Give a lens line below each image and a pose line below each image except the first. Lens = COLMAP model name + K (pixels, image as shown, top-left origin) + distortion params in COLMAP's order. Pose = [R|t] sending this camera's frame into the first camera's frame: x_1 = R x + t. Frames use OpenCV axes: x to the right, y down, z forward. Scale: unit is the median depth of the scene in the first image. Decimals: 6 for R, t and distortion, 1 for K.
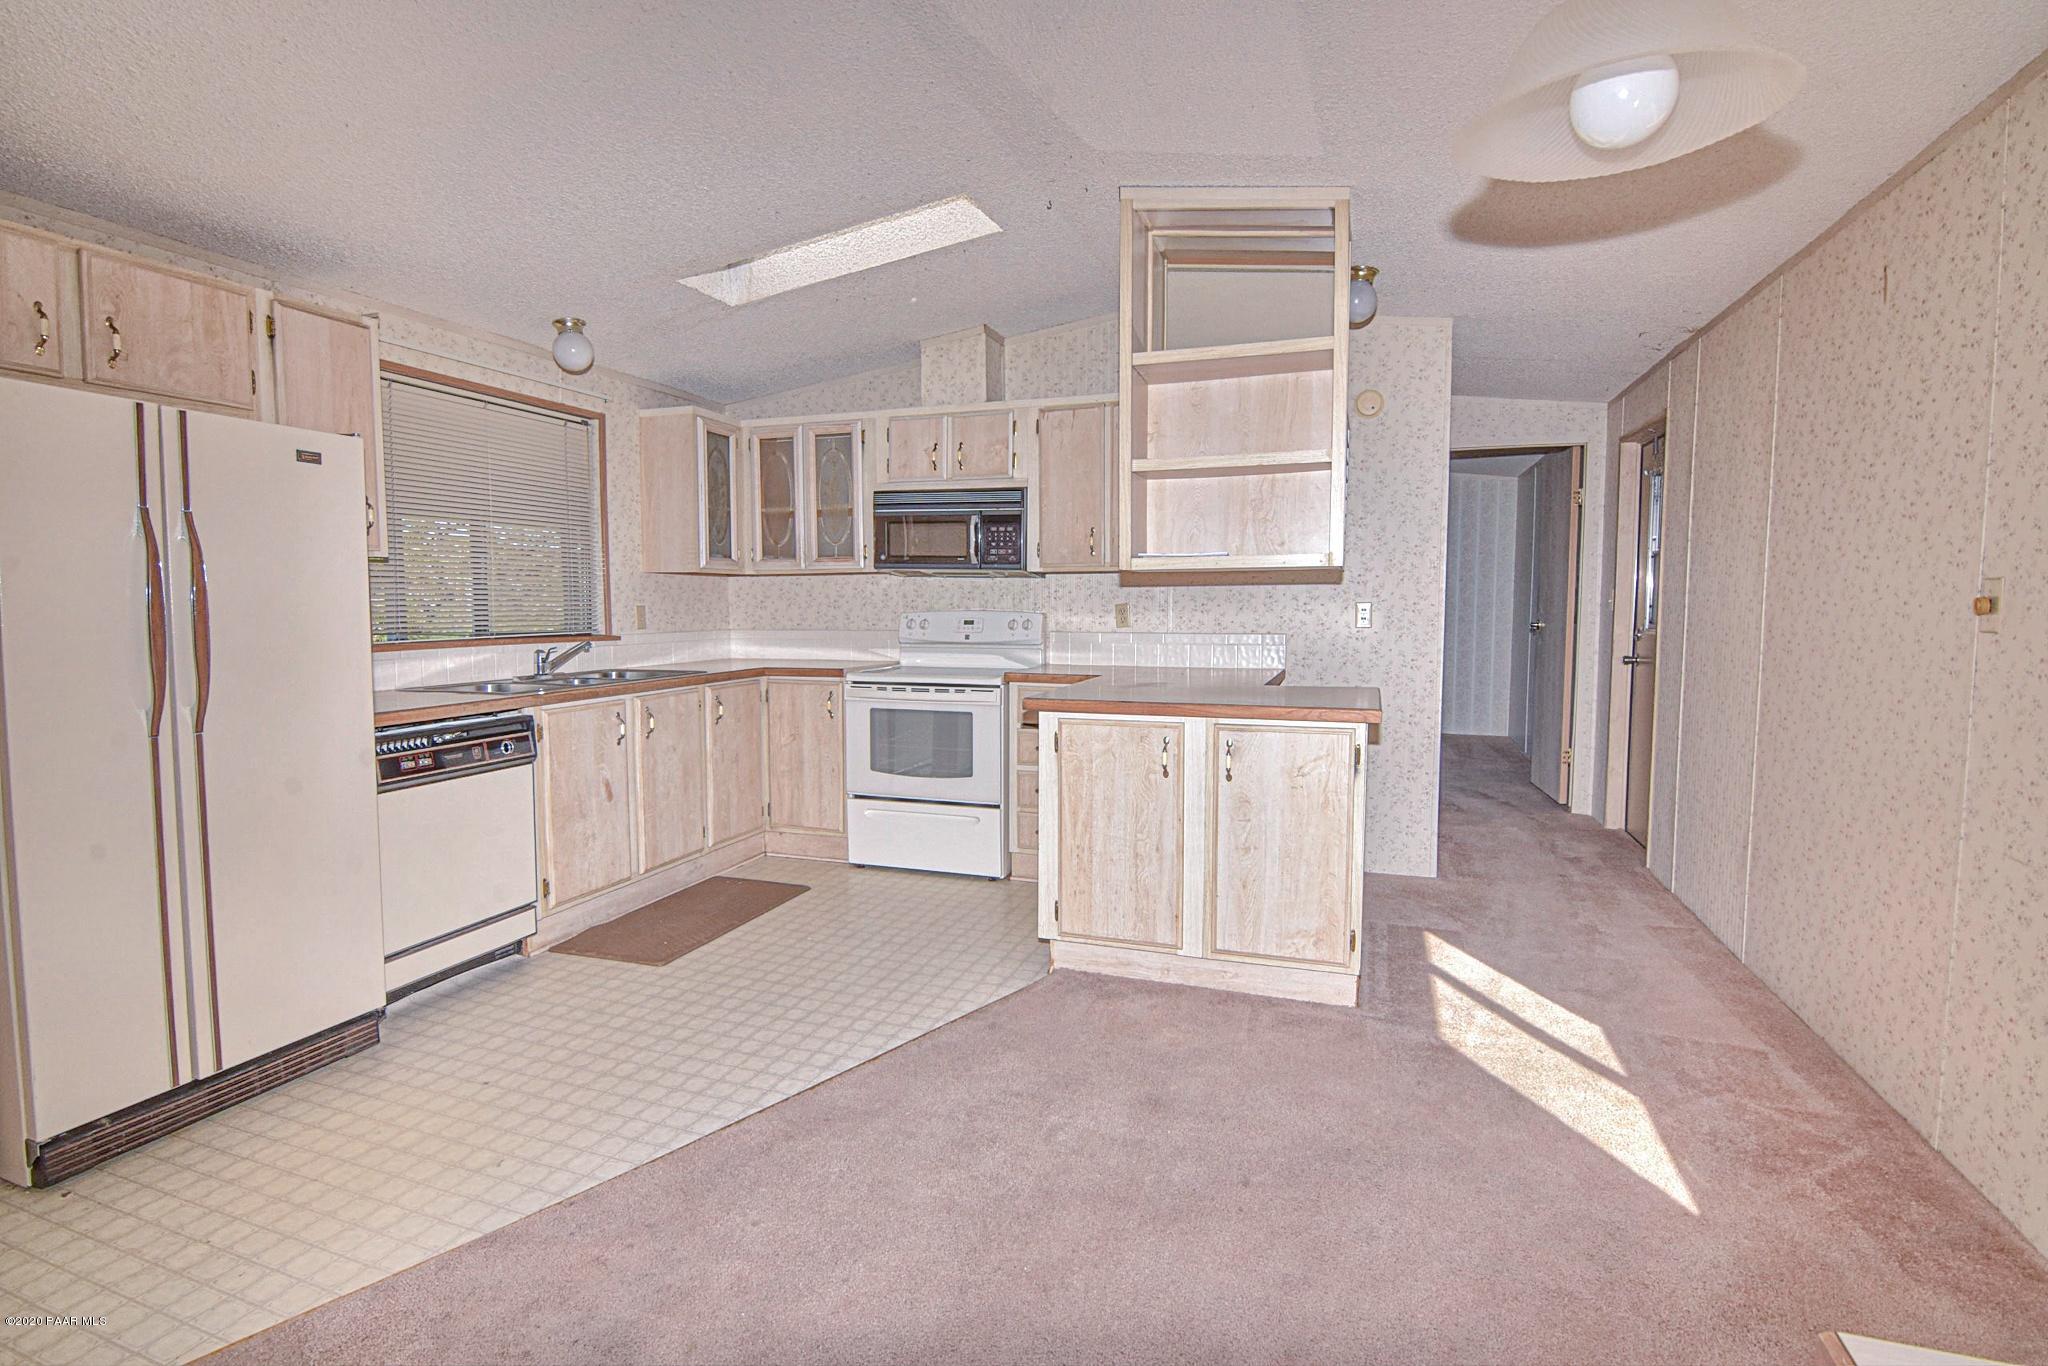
lens RADIAL K [[984.1, 0, 1007.2], [0, 984.1, 678.5], [0, 0, 1]] dist [-0.003170, -0.012594]
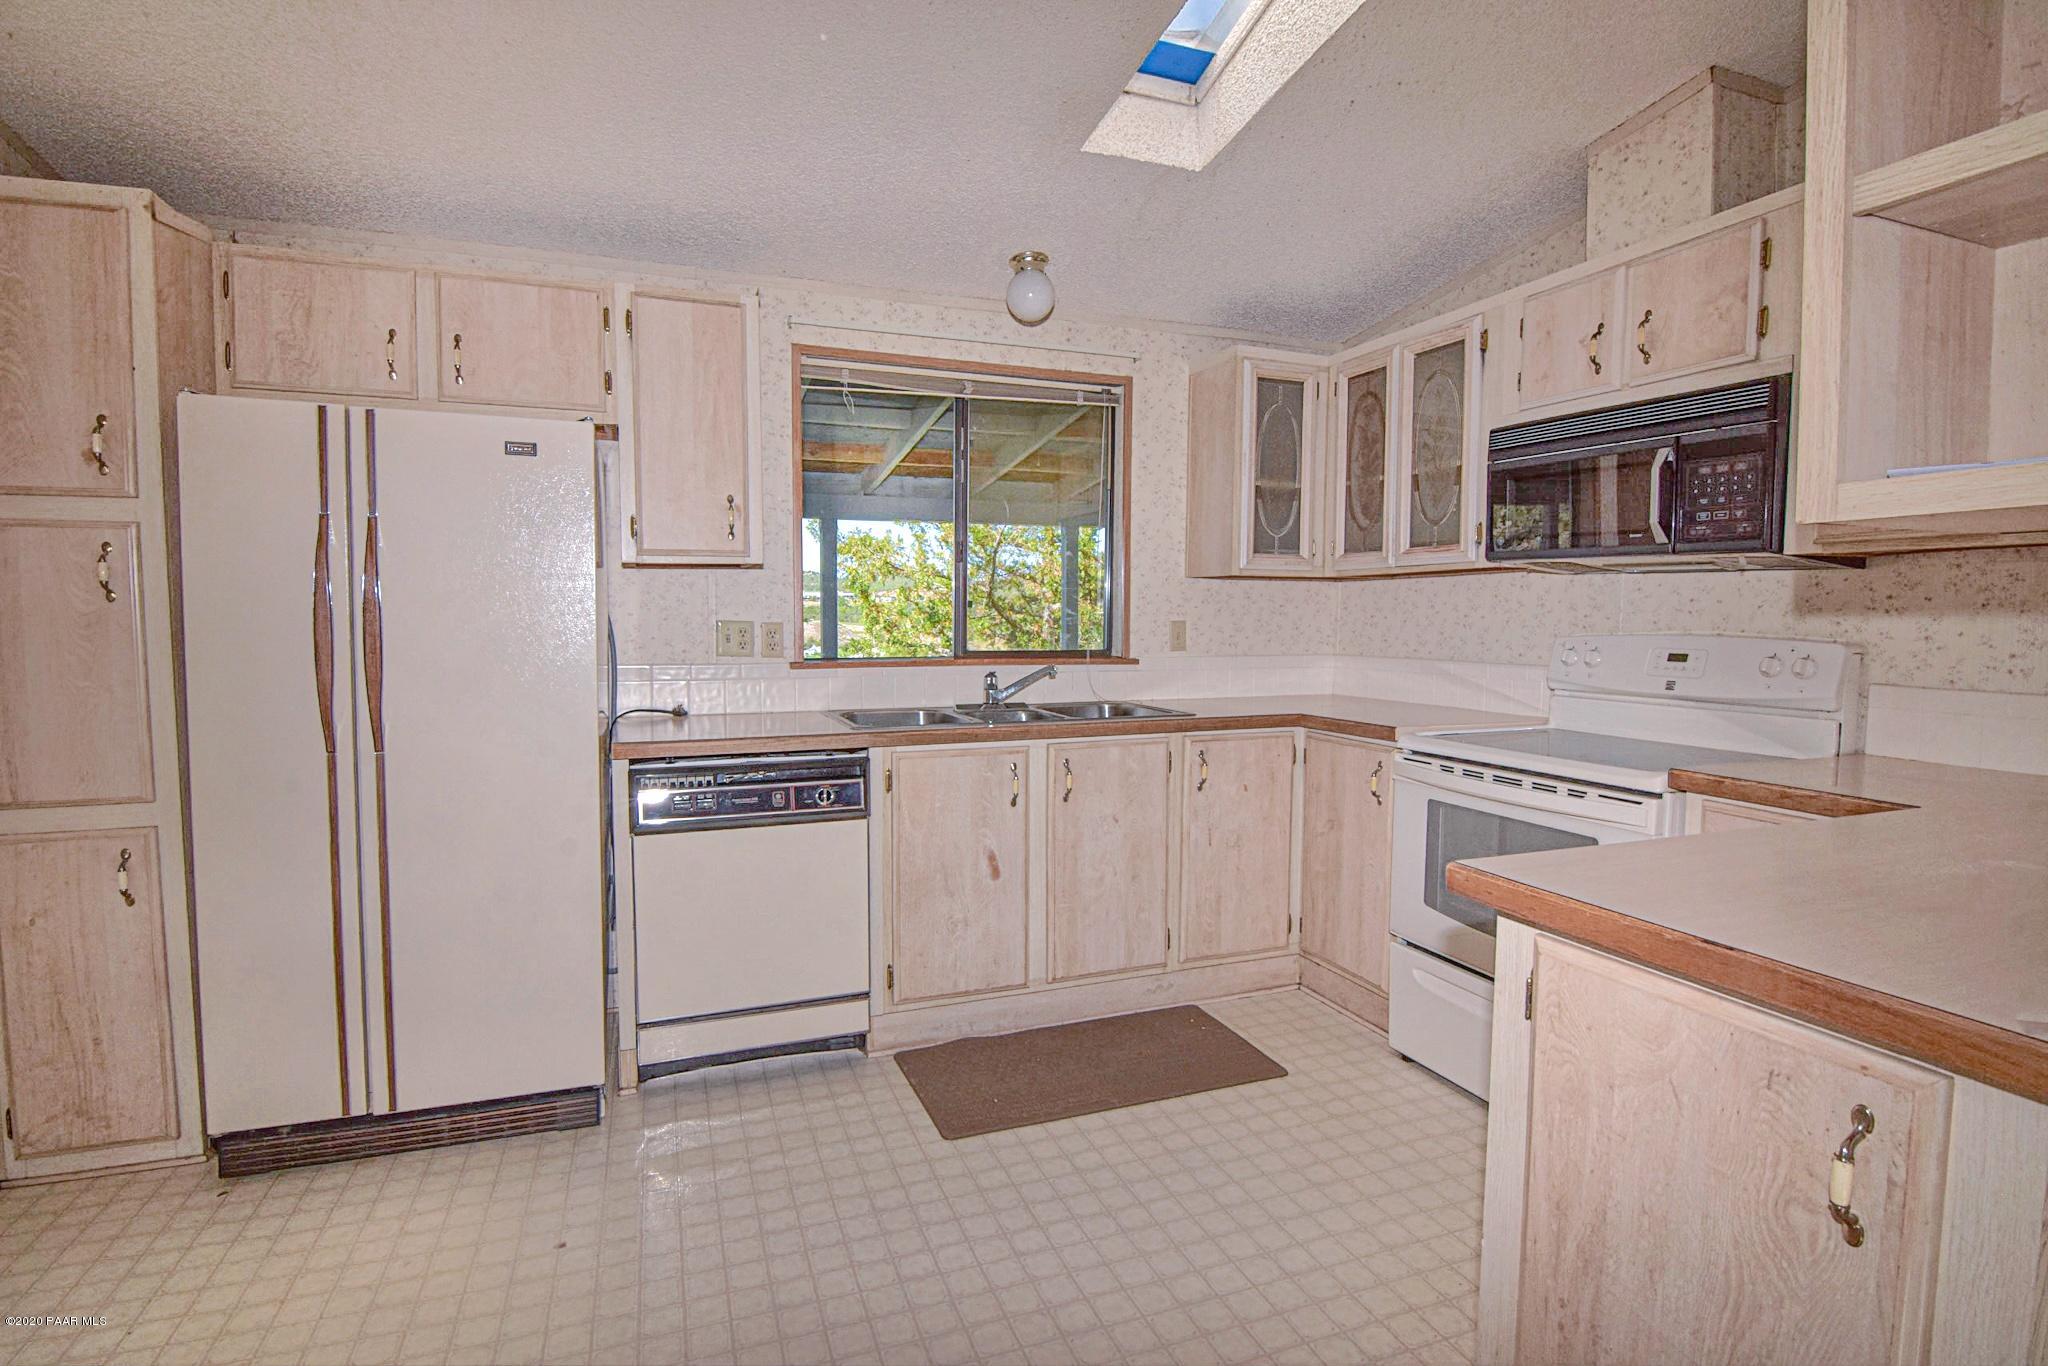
lens RADIAL K [[984.1, 0, 1007.2], [0, 984.1, 678.5], [0, 0, 1]] dist [-0.003170, -0.012594]
pose [[0.645908, 0.052465, -0.761610, 0.163377], [-0.063468, 0.997872, 0.014914, -0.039605], [0.760772, 0.038705, 0.647864, 0.498456]]
